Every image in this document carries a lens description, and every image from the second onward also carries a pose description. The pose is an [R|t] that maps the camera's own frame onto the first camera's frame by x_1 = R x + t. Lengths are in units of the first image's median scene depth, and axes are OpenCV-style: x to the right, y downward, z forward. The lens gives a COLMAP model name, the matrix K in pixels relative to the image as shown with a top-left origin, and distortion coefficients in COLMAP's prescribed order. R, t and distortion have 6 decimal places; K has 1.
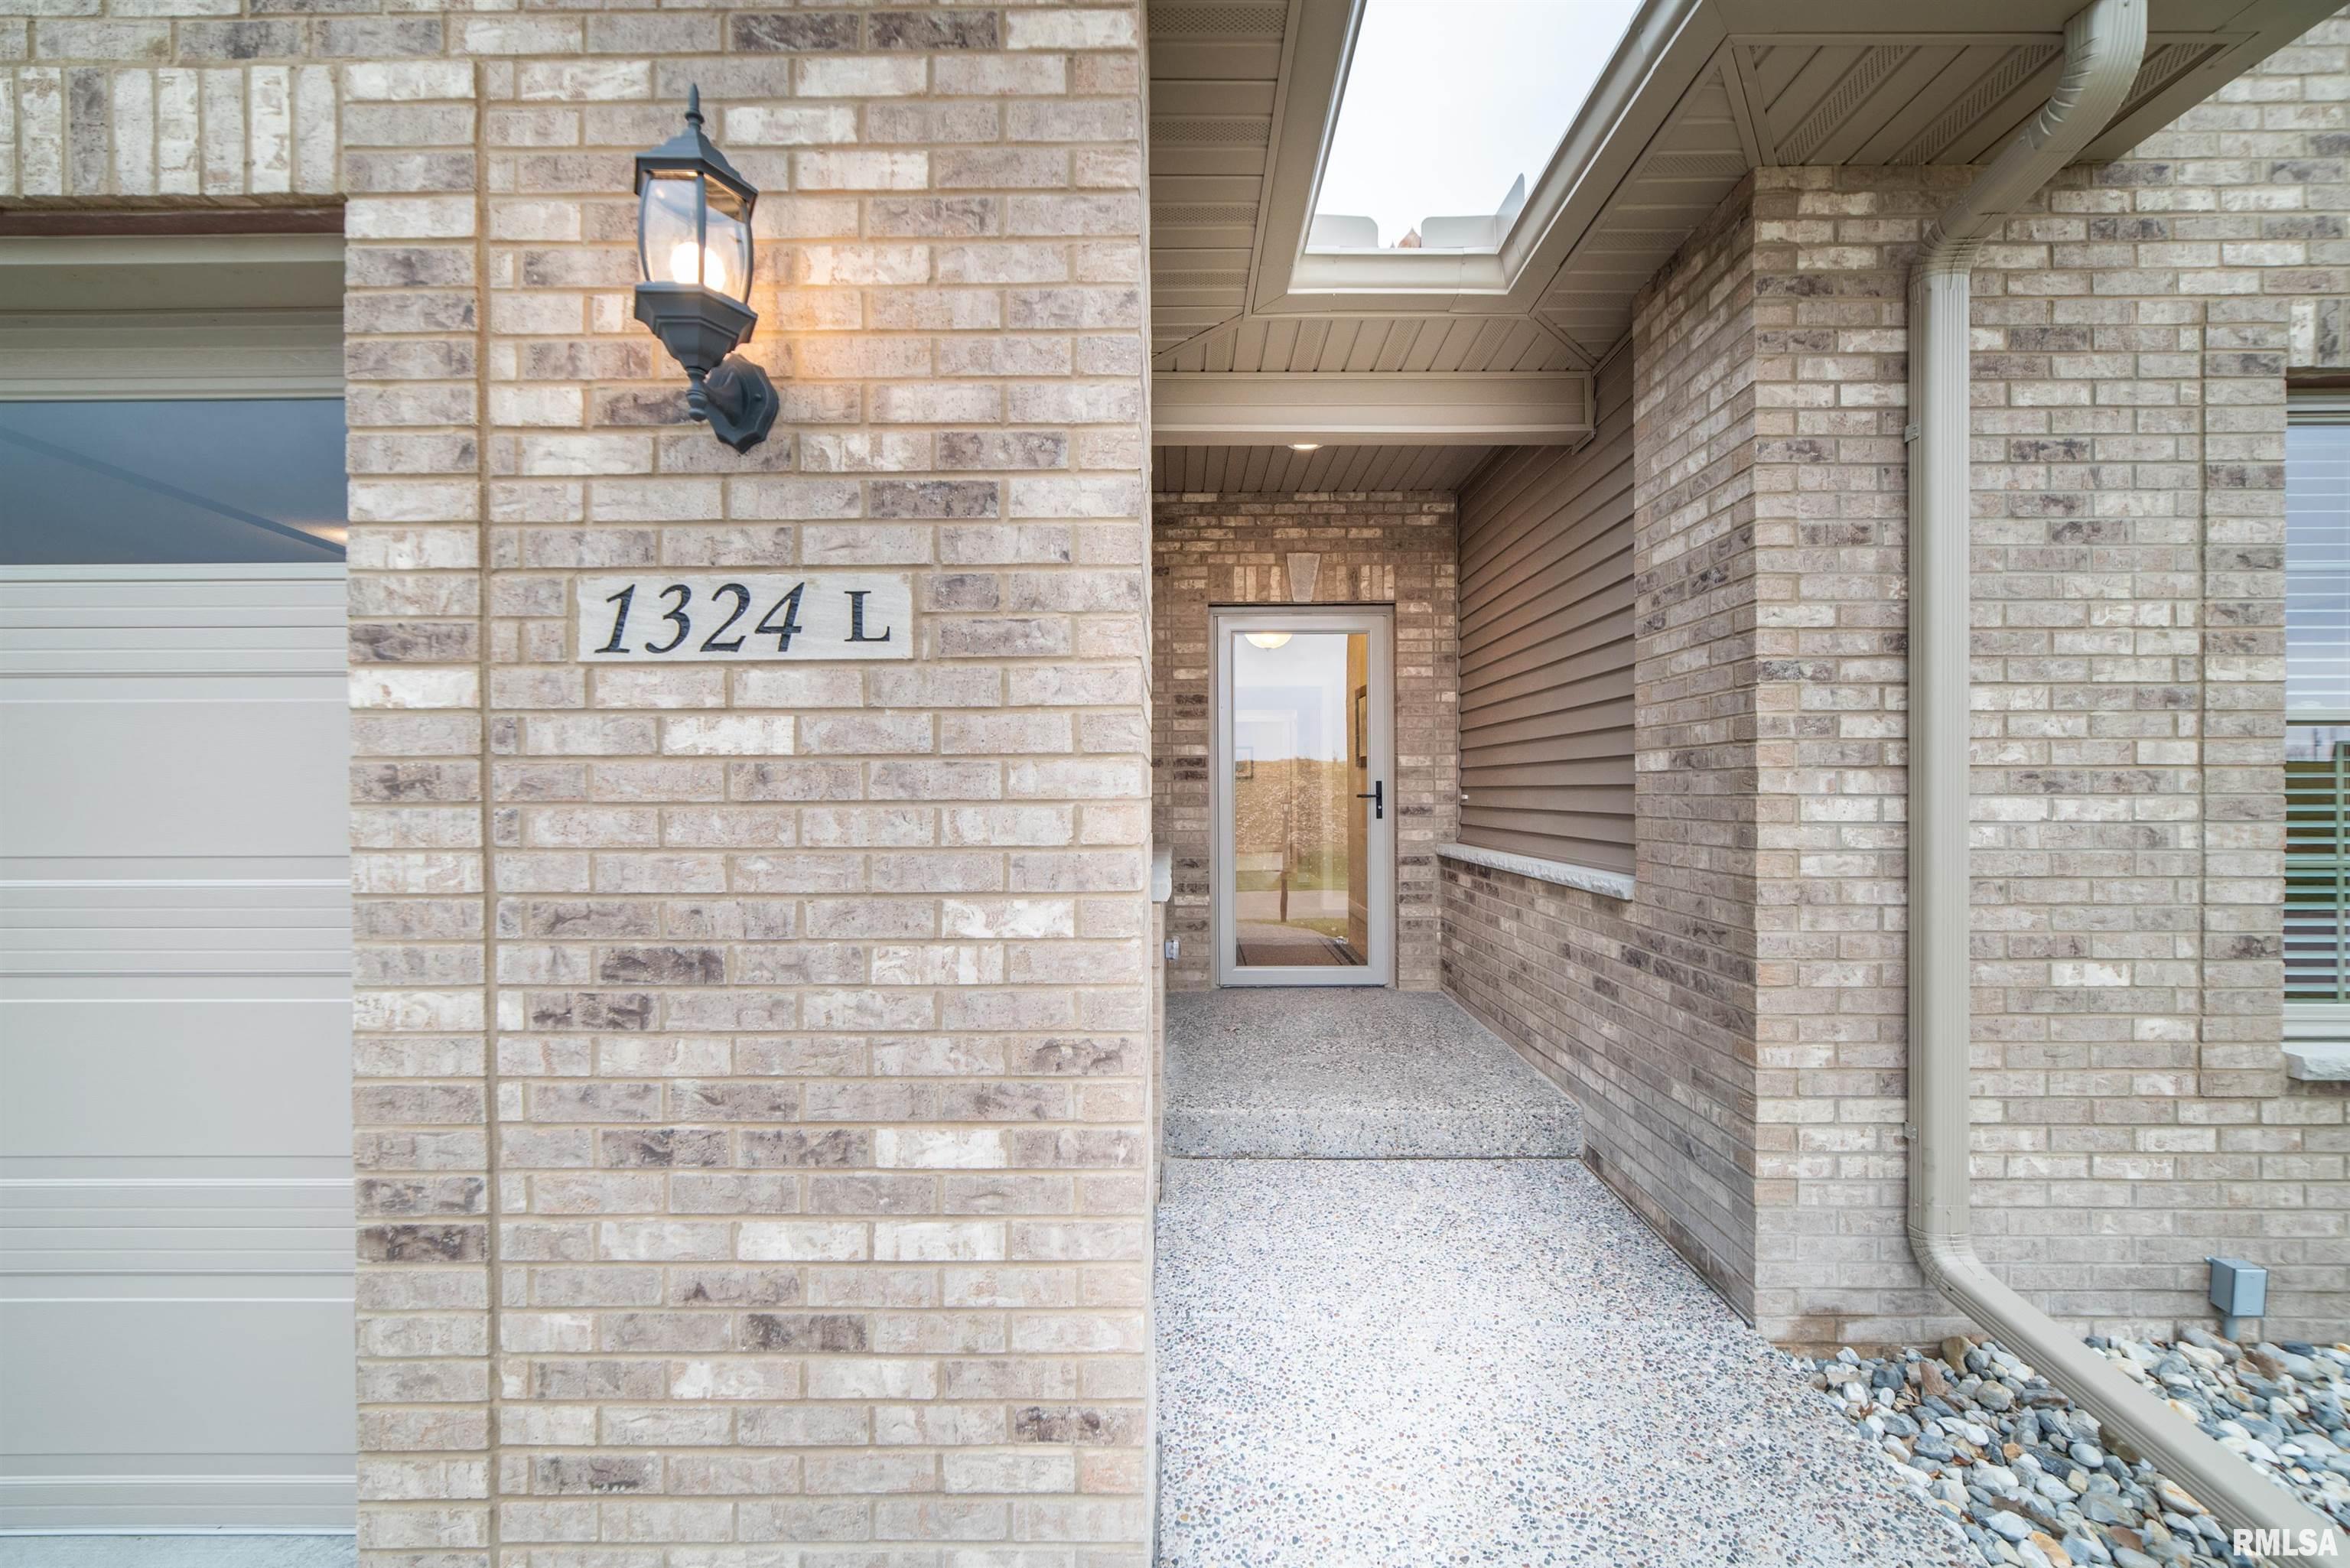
lens RADIAL K [[897.1, 0, 1174.8], [0, 897.1, 790.3], [0, 0, 1]] dist [-0.002594, 0.002211]
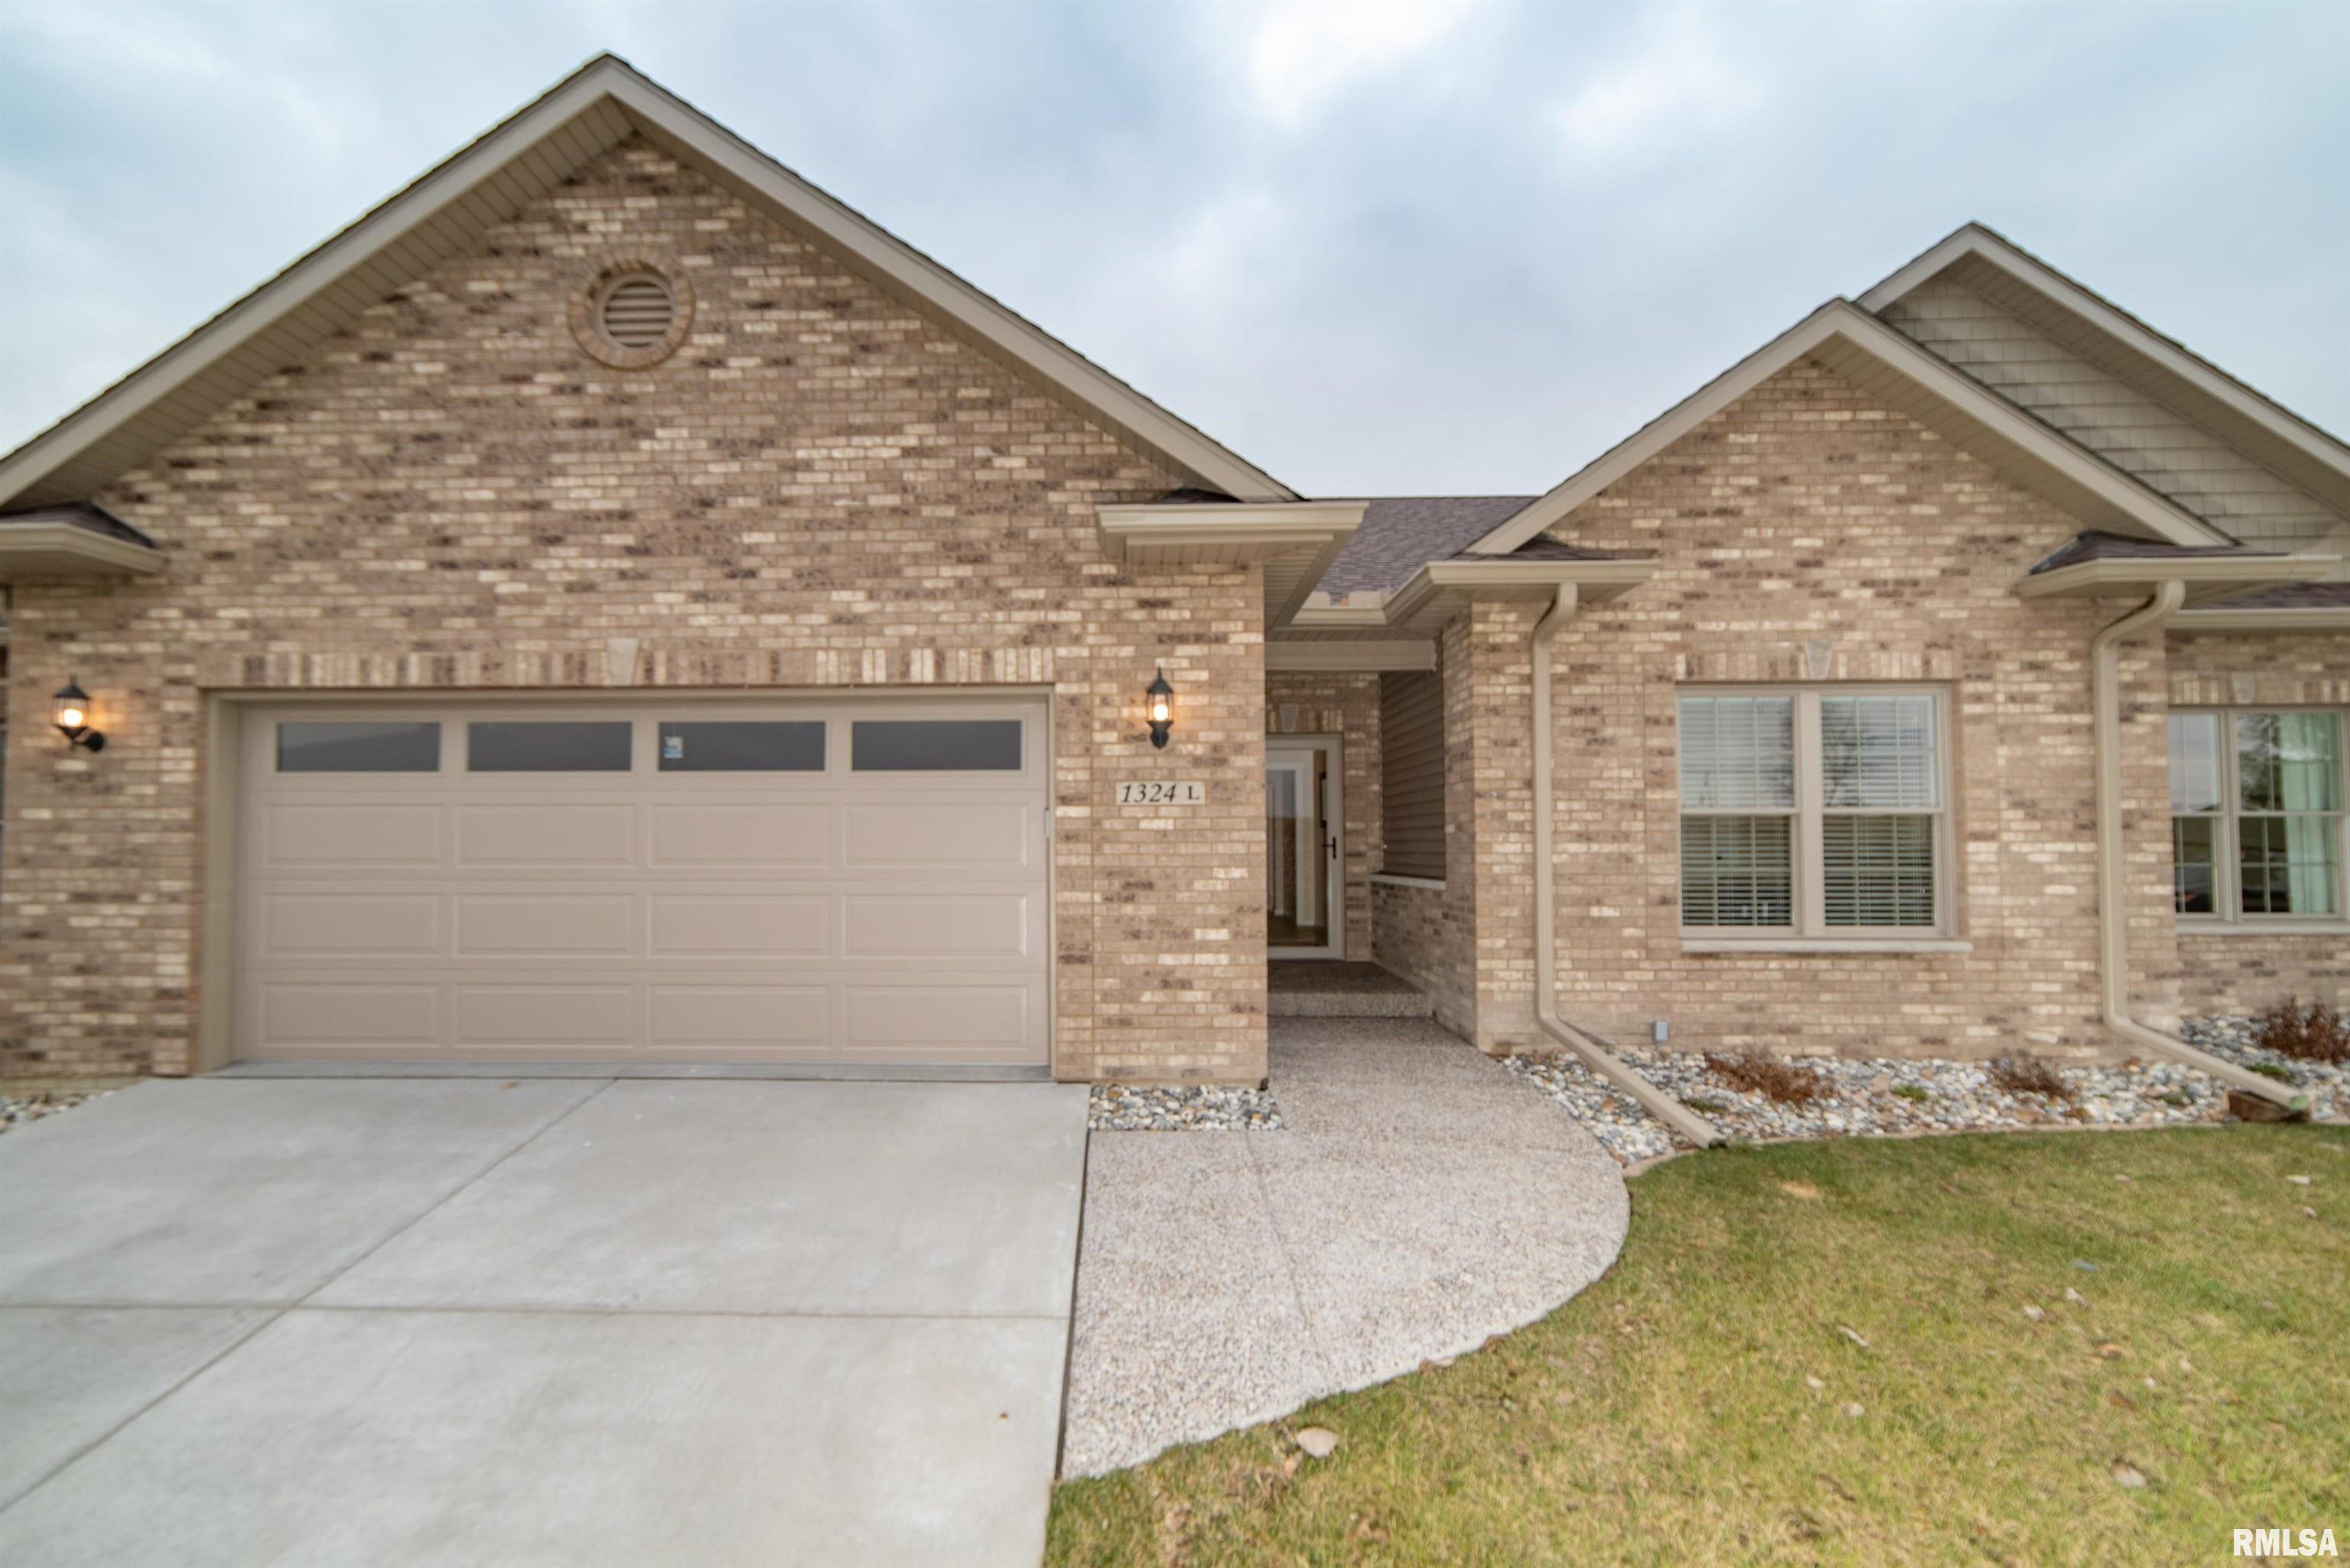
lens RADIAL K [[897.1, 0, 1140.5], [0, 897.1, 817.2], [0, 0, 1]] dist [-0.002594, 0.002211]
pose [[0.999996, 0.001119, 0.002689, -0.332217], [-0.001028, 0.999434, -0.033611, 0.020851], [-0.002726, 0.033608, 0.999431, -1.607403]]
